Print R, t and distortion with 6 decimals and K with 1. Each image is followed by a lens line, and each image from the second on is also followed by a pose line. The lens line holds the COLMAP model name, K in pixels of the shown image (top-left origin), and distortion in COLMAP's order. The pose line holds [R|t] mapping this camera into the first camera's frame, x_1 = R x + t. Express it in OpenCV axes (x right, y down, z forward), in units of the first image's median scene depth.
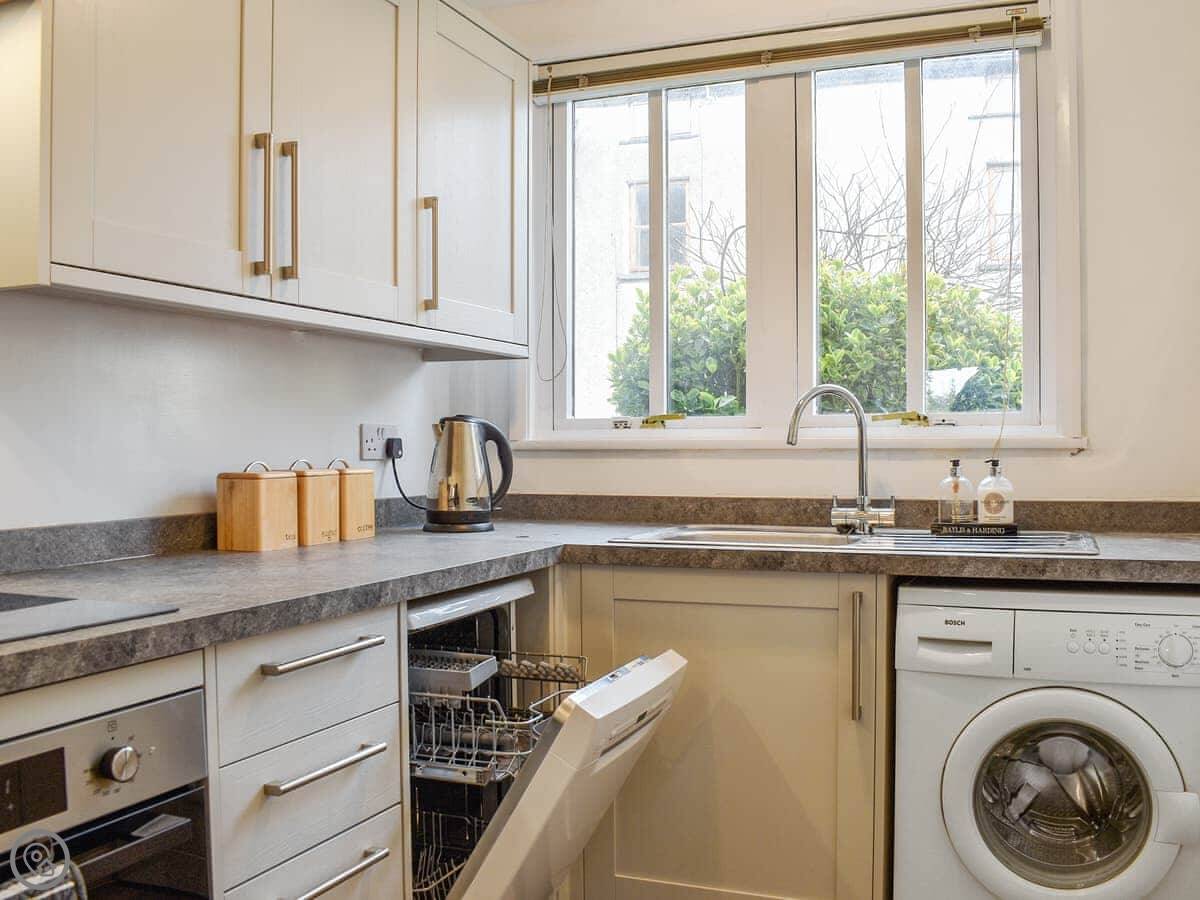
lens RADIAL K [[1194.3, 0, 600.0], [0, 1194.3, 450.0], [0, 0, 1]] dist [-0.070153, -0.000694]
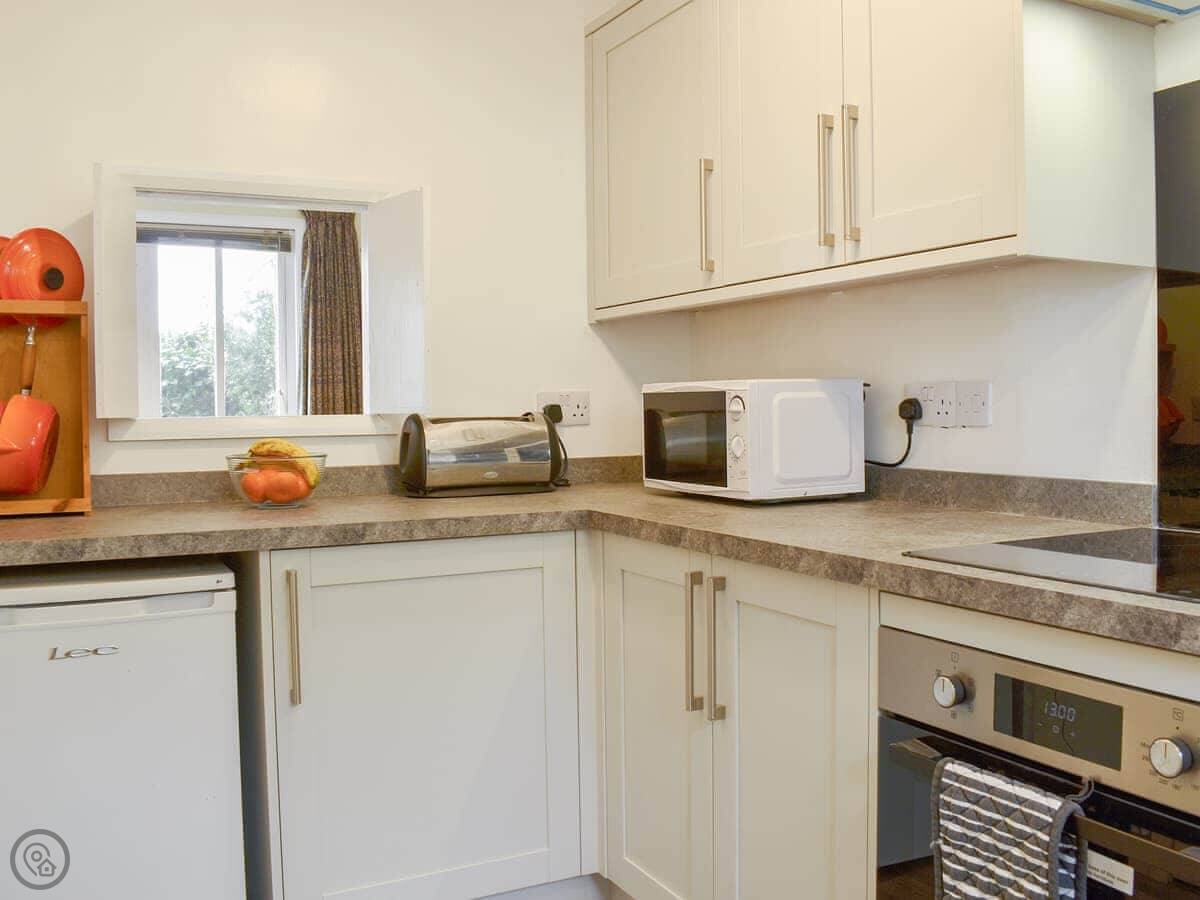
lens RADIAL K [[1194.3, 0, 600.0], [0, 1194.3, 450.0], [0, 0, 1]] dist [-0.070153, -0.000694]
pose [[-0.672858, 0.042794, -0.738533, 0.599994], [0.012204, 0.998832, 0.046758, -0.015925], [0.739671, 0.022449, -0.672594, 1.426733]]
